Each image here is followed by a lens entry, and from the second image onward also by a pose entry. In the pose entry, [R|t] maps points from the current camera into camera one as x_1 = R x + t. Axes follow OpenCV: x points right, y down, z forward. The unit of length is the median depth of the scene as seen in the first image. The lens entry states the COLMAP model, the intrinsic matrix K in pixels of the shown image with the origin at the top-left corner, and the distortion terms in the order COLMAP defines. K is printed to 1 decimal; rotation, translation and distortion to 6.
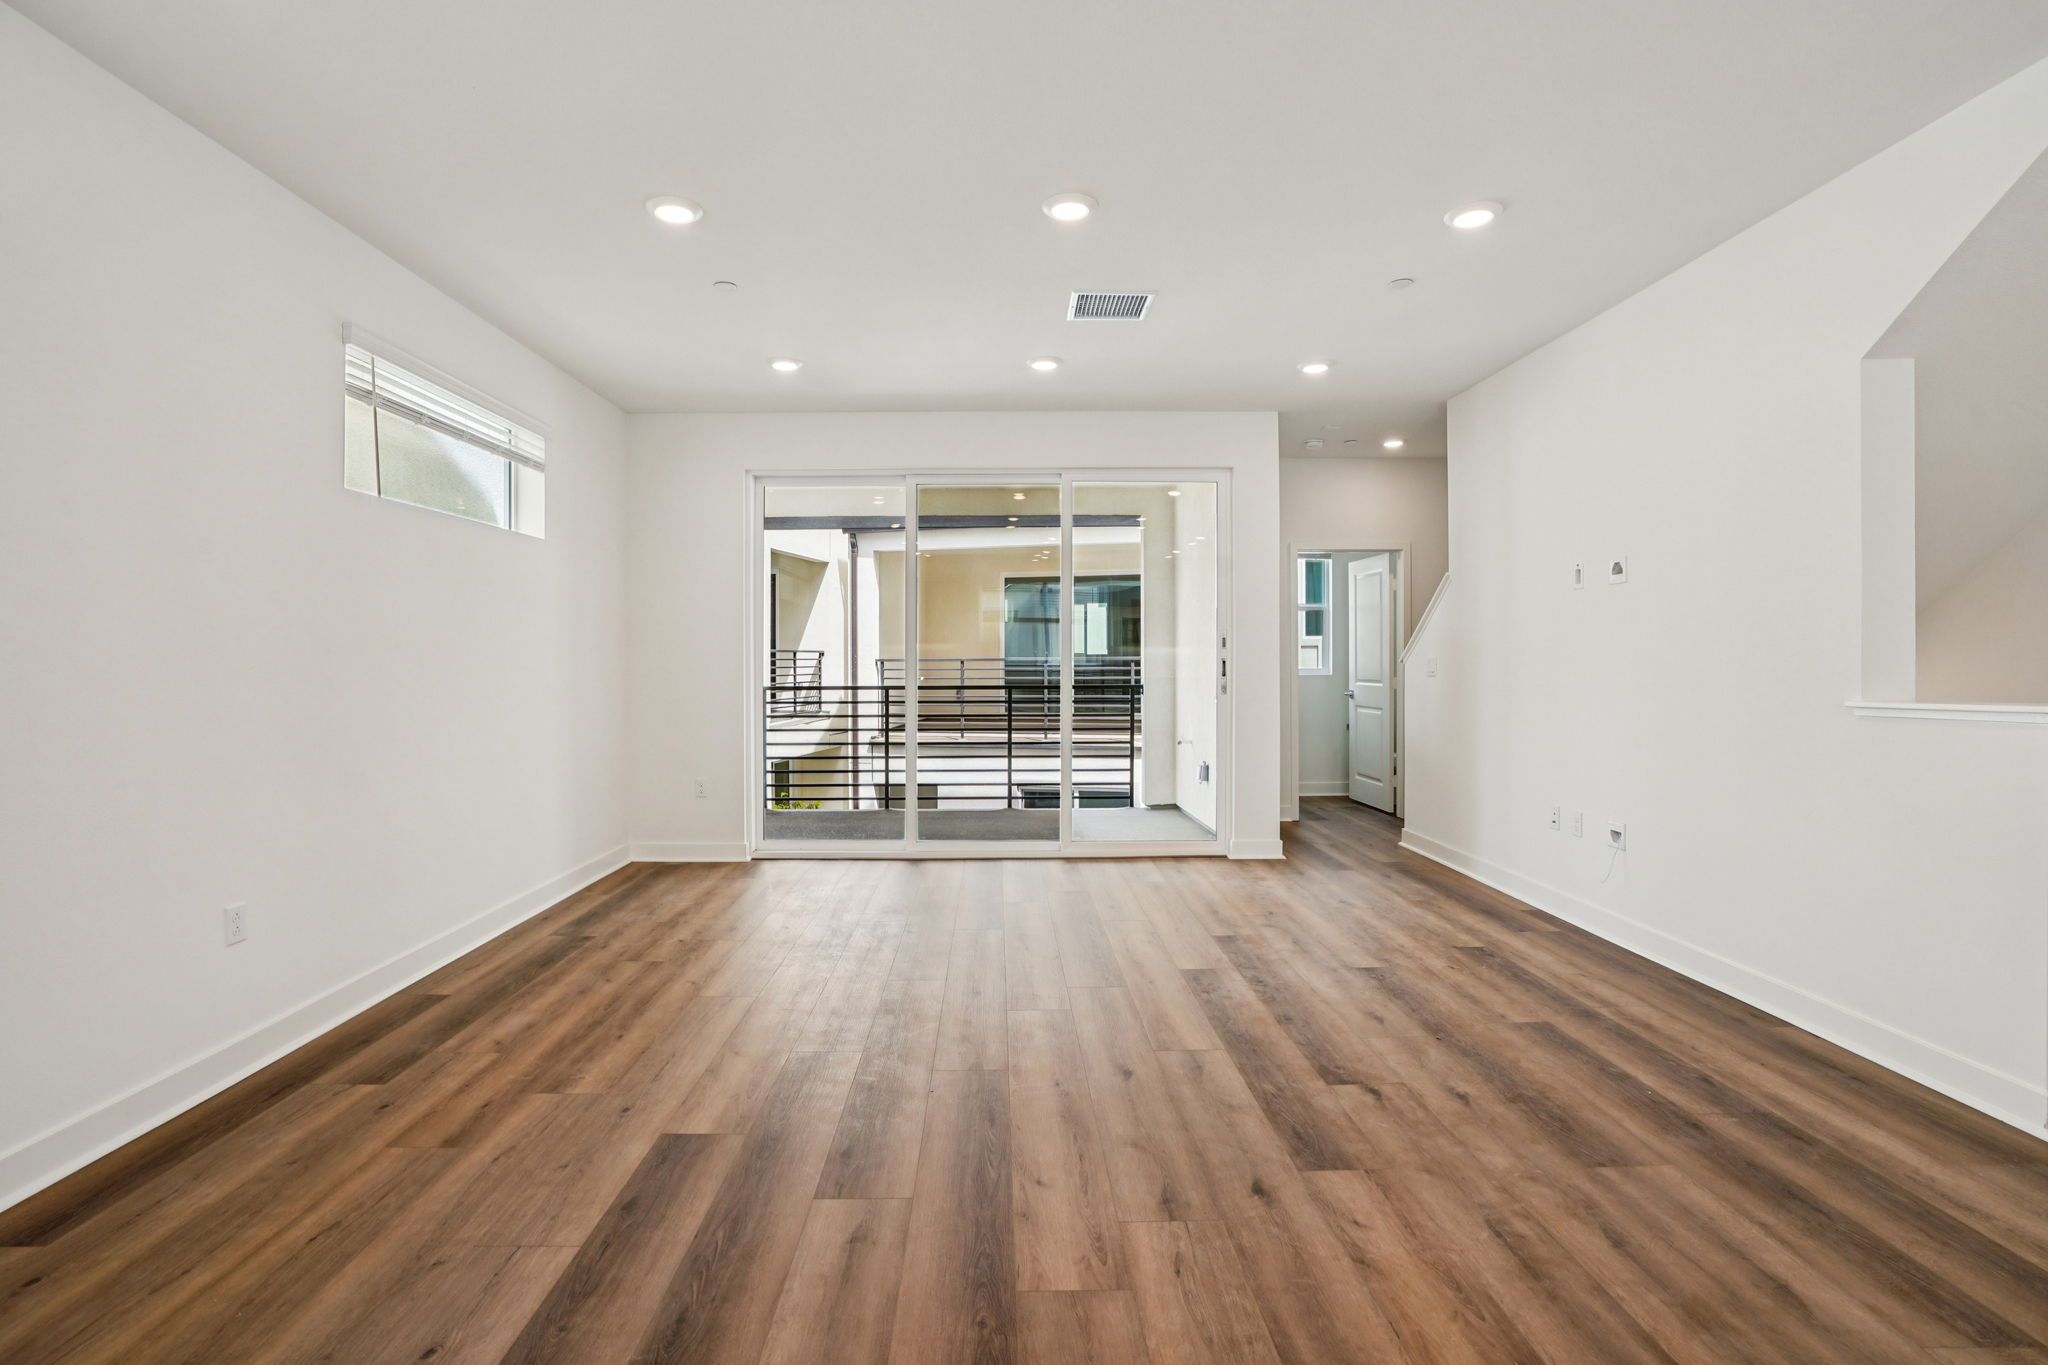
lens RADIAL K [[934.7, 0, 1022.4], [0, 934.7, 659.9], [0, 0, 1]] dist [-0.046788, 0.021103]
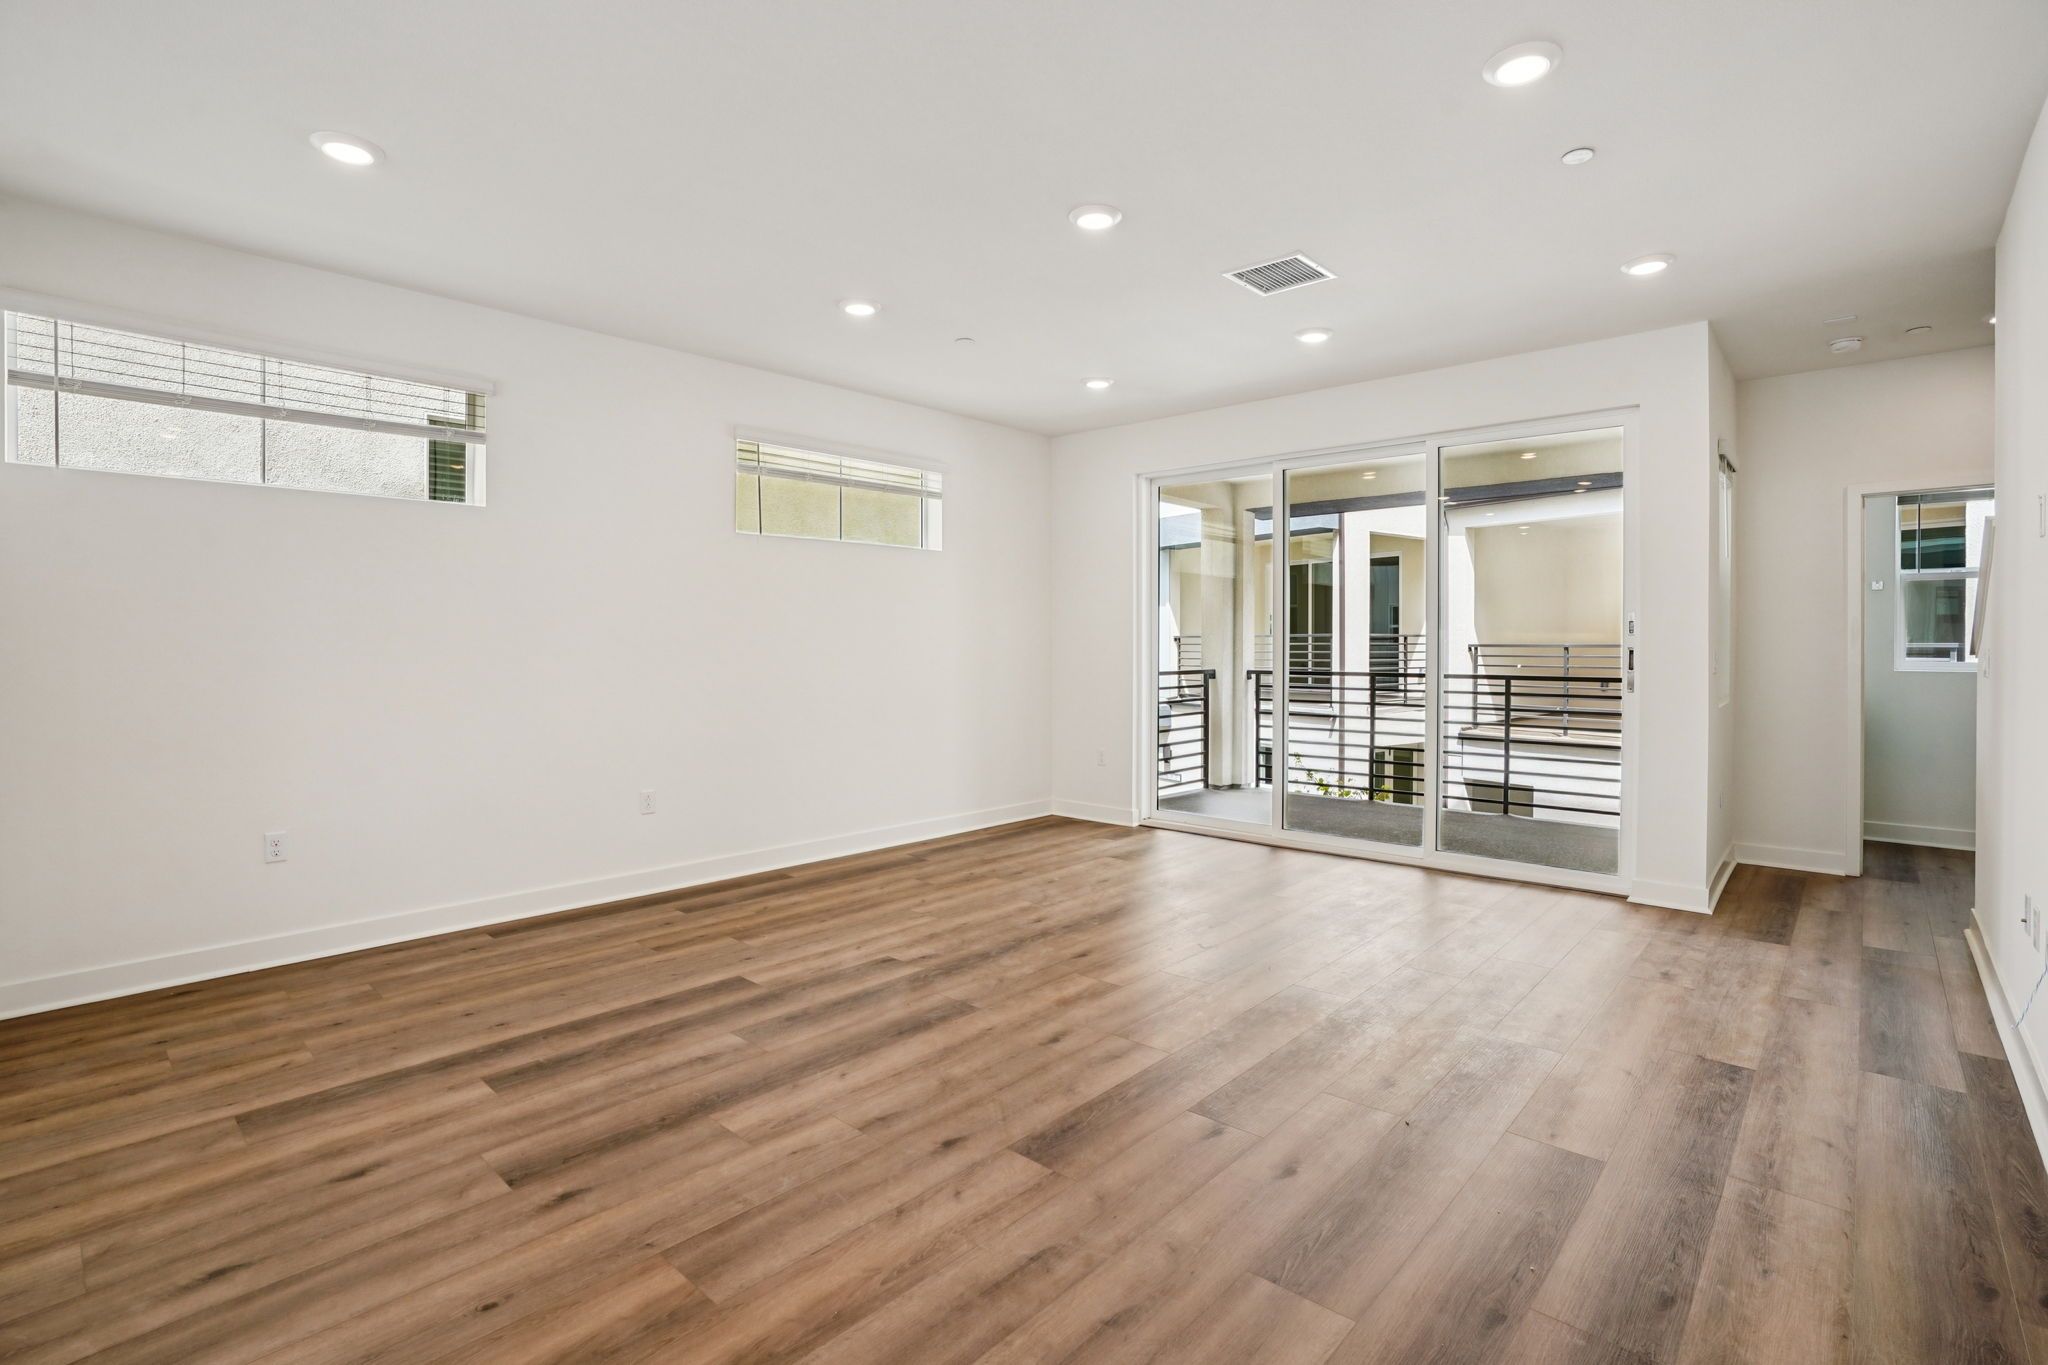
lens RADIAL K [[947.7, 0, 1036.7], [0, 947.7, 660.0], [0, 0, 1]] dist [-0.022460, 0.000297]
pose [[0.723052, 0.003308, -0.690786, 0.805313], [0.005498, 0.999929, 0.010543, 0.006036], [0.690772, -0.011421, 0.722983, 0.216087]]
